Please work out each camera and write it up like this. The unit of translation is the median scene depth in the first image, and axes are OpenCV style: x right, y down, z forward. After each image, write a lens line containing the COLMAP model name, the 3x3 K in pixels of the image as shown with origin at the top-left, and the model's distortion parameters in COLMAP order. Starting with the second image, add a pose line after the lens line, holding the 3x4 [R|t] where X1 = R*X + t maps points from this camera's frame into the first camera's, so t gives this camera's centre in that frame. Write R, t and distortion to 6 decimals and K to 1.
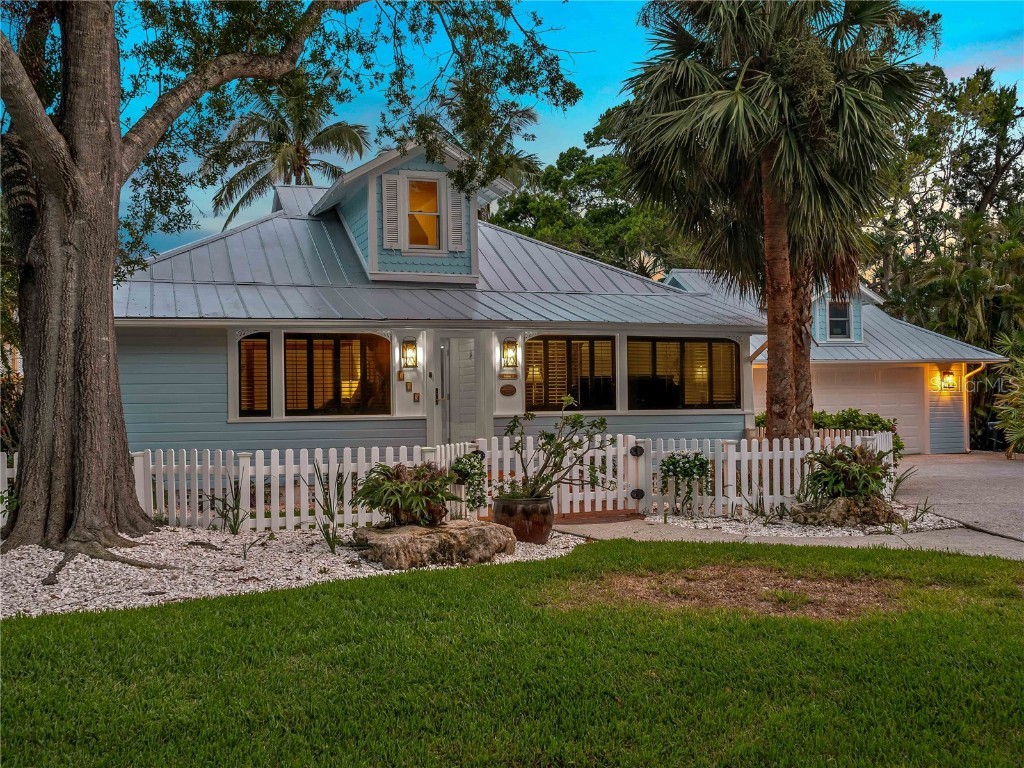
lens RADIAL K [[1032.4, 0, 511.3], [0, 1032.4, 386.2], [0, 0, 1]] dist [-0.015158, 0.000000]
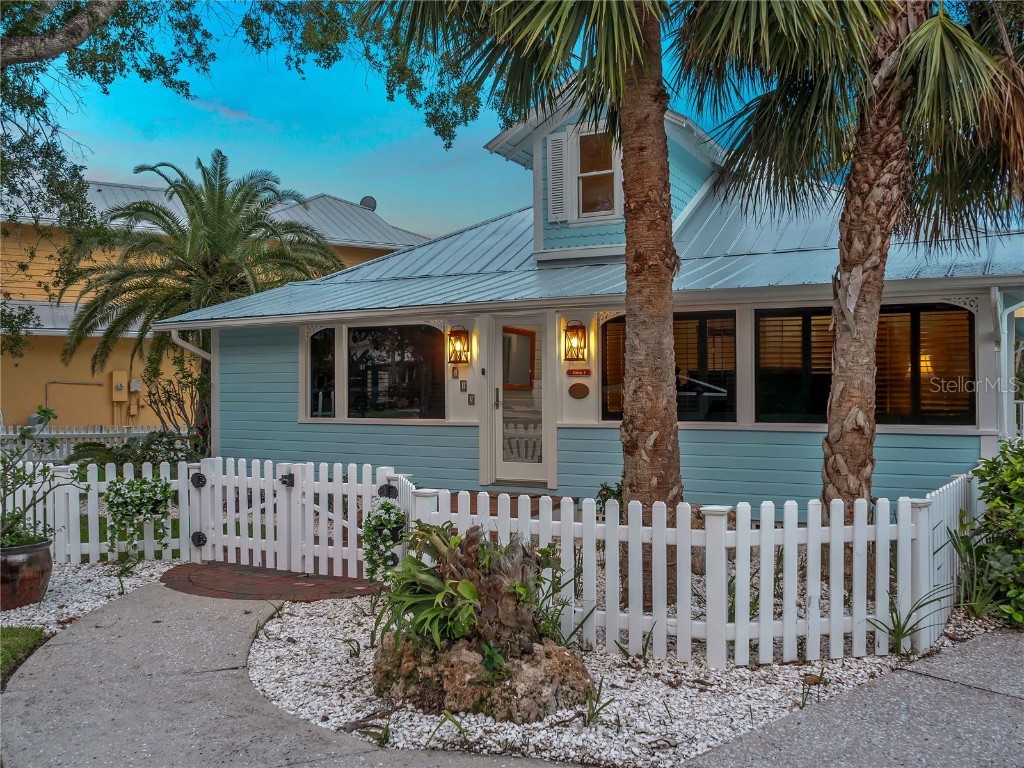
lens RADIAL K [[916.9, 0, 516.3], [0, 916.9, 392.1], [0, 0, 1]] dist [-0.032981, 0.029099]
pose [[0.679655, 0.011293, -0.733445, 0.472619], [0.003705, 0.999816, 0.018828, -0.008354], [0.733522, -0.015514, 0.679489, 0.527941]]
